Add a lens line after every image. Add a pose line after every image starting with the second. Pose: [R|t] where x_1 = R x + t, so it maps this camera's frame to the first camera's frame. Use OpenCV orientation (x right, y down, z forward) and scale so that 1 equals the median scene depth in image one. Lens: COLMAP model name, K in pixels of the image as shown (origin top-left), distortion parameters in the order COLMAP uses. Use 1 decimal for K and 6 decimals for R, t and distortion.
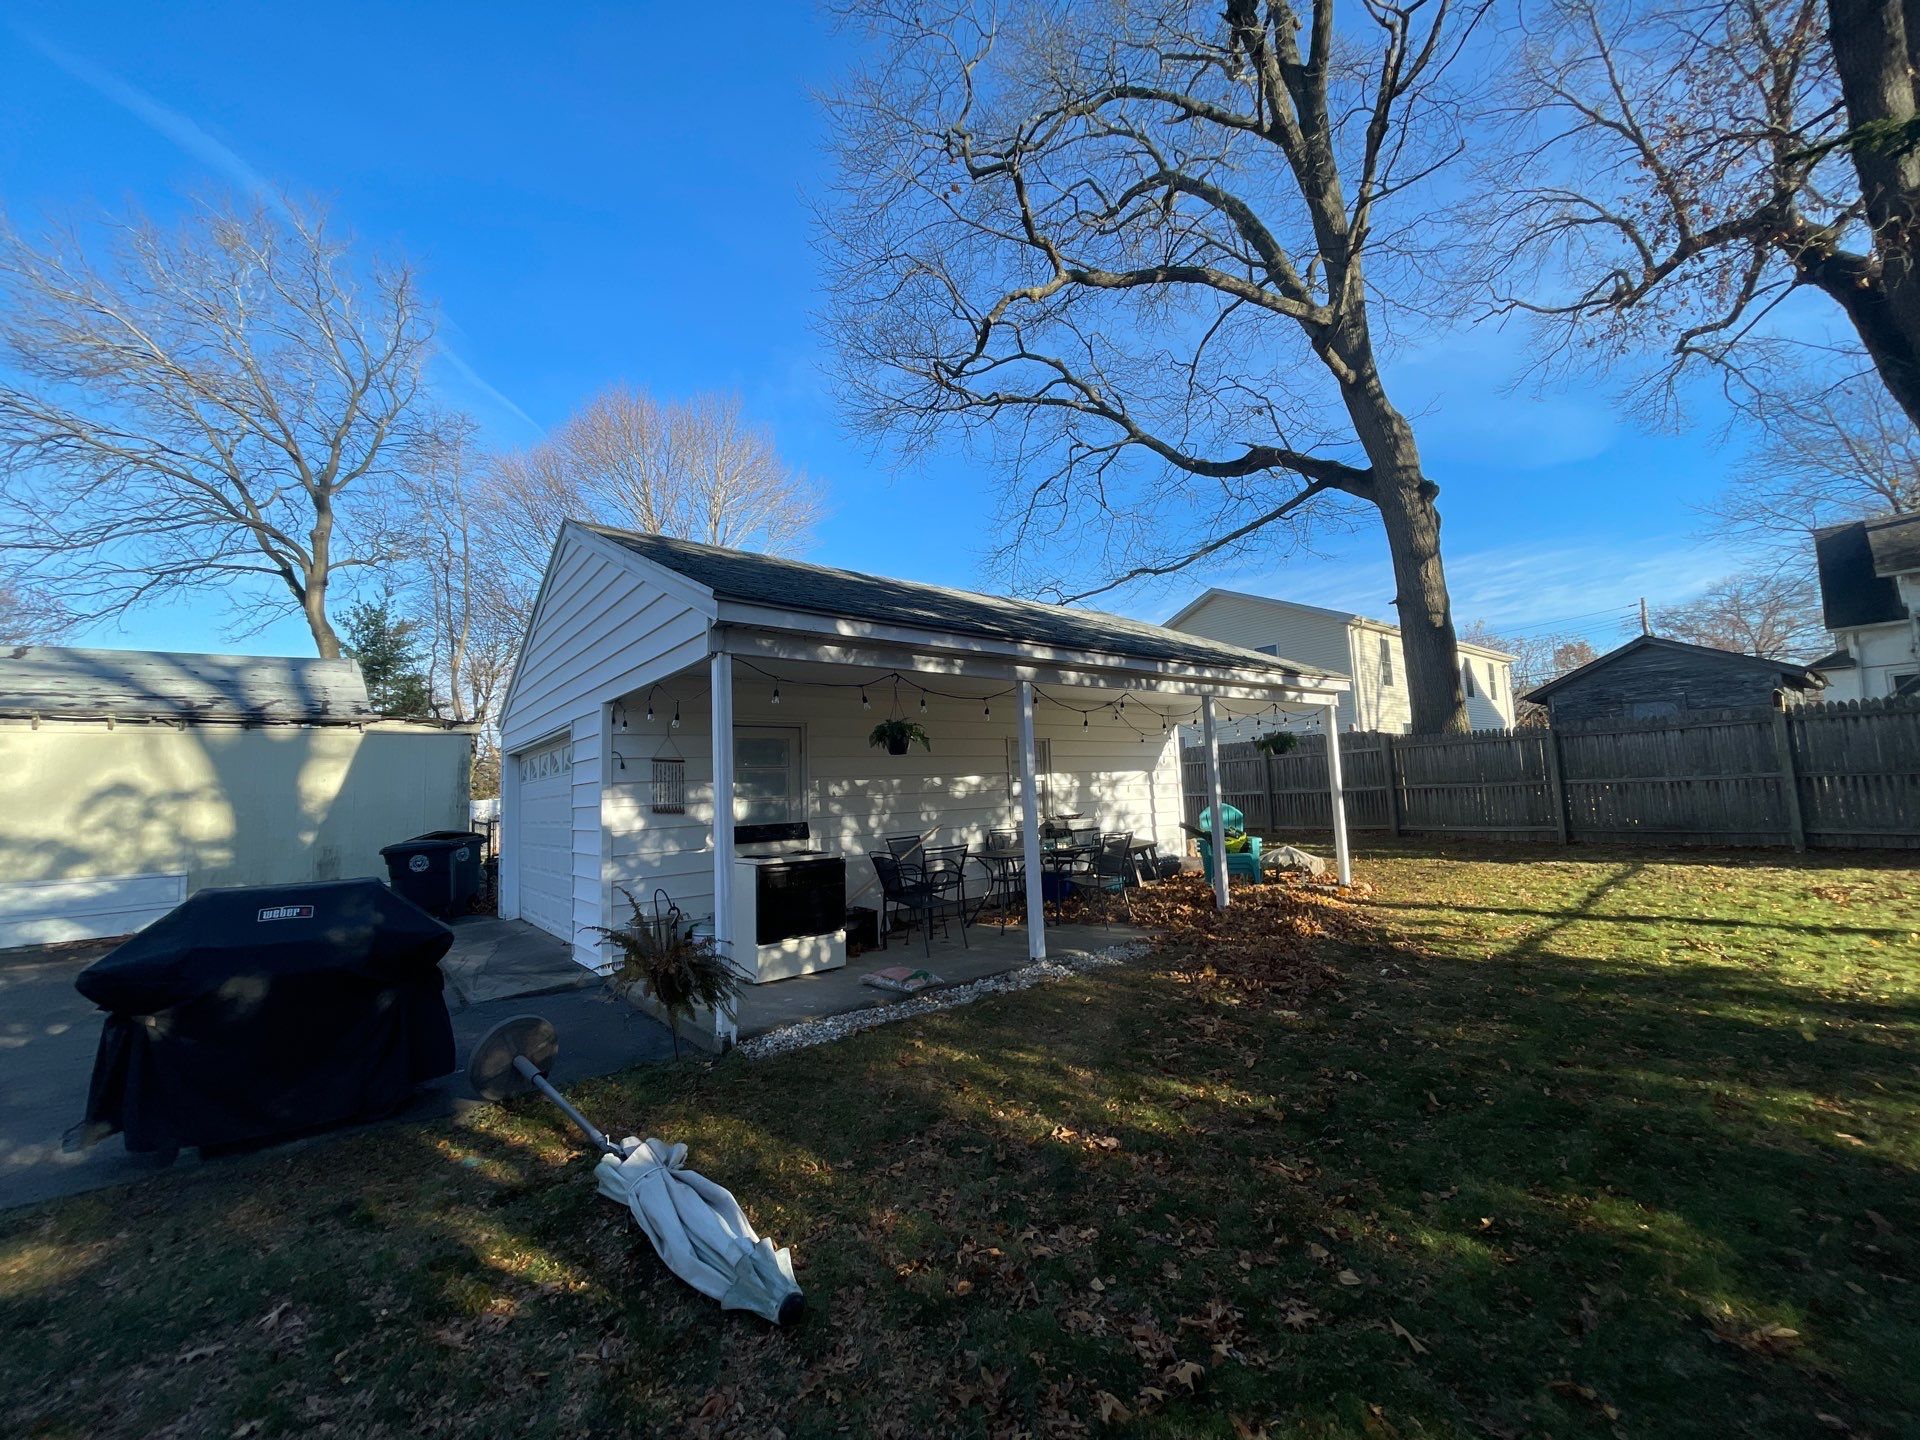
lens RADIAL K [[778.3, 0, 960.0], [0, 778.3, 720.0], [0, 0, 1]] dist [0.001139, -0.000030]
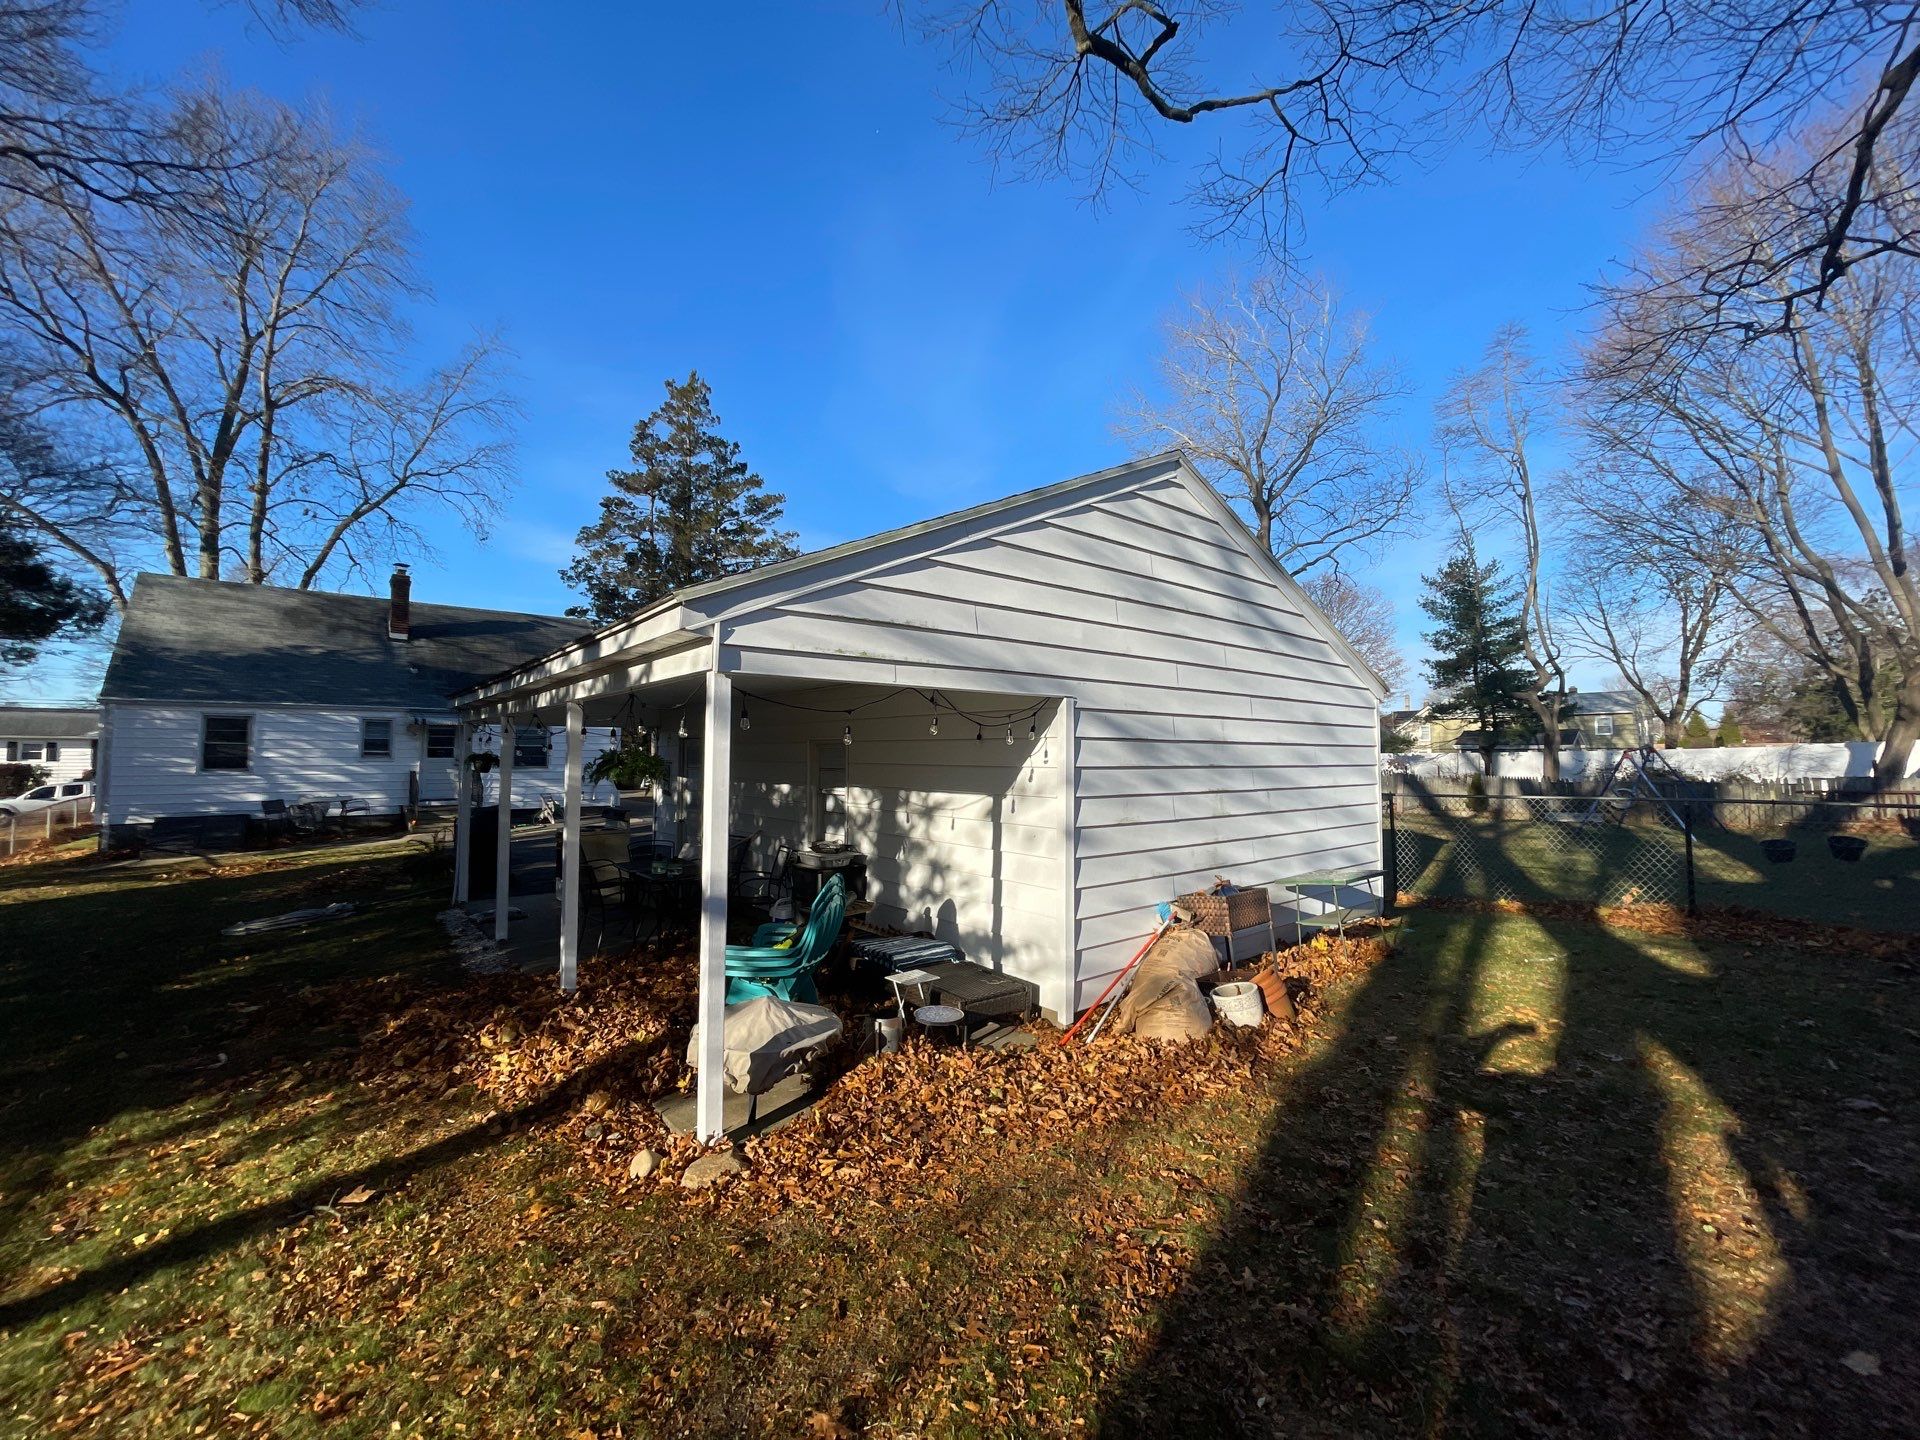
lens RADIAL K [[778.3, 0, 960.0], [0, 778.3, 720.0], [0, 0, 1]] dist [0.001139, -0.000030]
pose [[-0.004892, -0.005227, -0.999974, 0.301621], [0.092682, 0.995680, -0.005658, 0.006722], [0.995684, -0.092707, -0.004387, 0.394626]]
